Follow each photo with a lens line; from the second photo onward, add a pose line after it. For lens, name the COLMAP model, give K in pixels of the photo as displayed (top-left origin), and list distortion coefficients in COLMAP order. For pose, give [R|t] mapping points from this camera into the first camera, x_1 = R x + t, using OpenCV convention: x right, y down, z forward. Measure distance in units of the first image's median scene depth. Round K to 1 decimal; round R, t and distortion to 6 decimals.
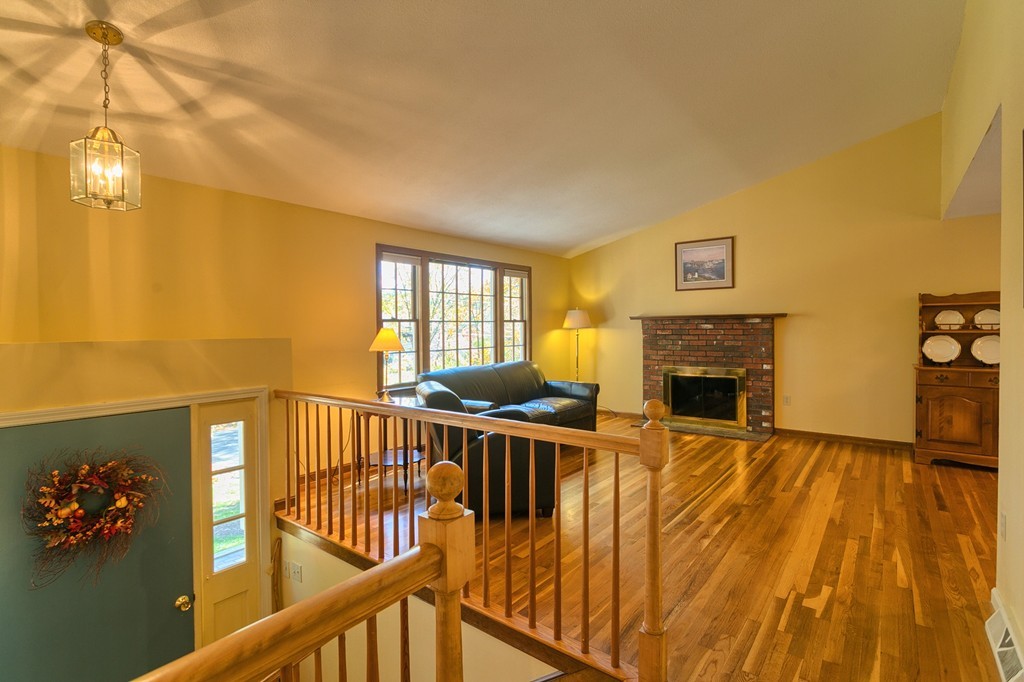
lens RADIAL K [[487.1, 0, 512.0], [0, 487.1, 332.6], [0, 0, 1]] dist [-0.017407, 0.007508]
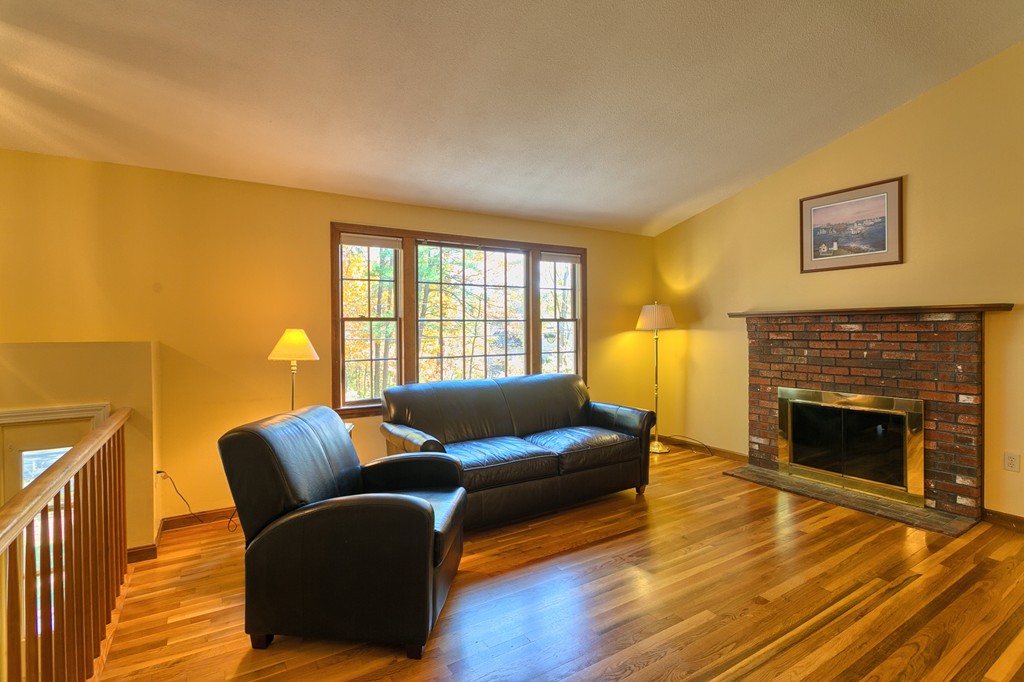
lens RADIAL K [[487.1, 0, 512.0], [0, 487.1, 332.6], [0, 0, 1]] dist [-0.017407, 0.007508]
pose [[0.939712, 0.005039, -0.341929, 0.208662], [-0.005449, 0.999985, -0.000238, -0.003784], [0.341923, 0.002087, 0.939726, 0.276553]]
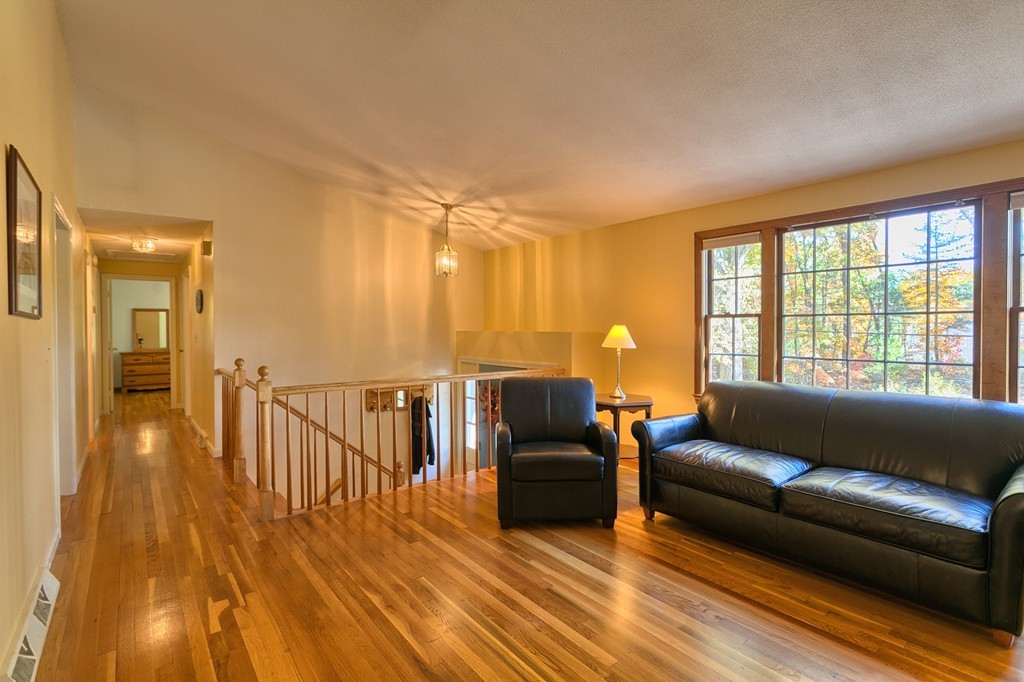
lens RADIAL K [[487.1, 0, 512.0], [0, 487.1, 332.6], [0, 0, 1]] dist [-0.017407, 0.007508]
pose [[-0.237167, 0.021363, -0.971234, 0.539619], [-0.005469, 0.999713, 0.023325, -0.011417], [0.971454, 0.010843, -0.236982, 0.682408]]
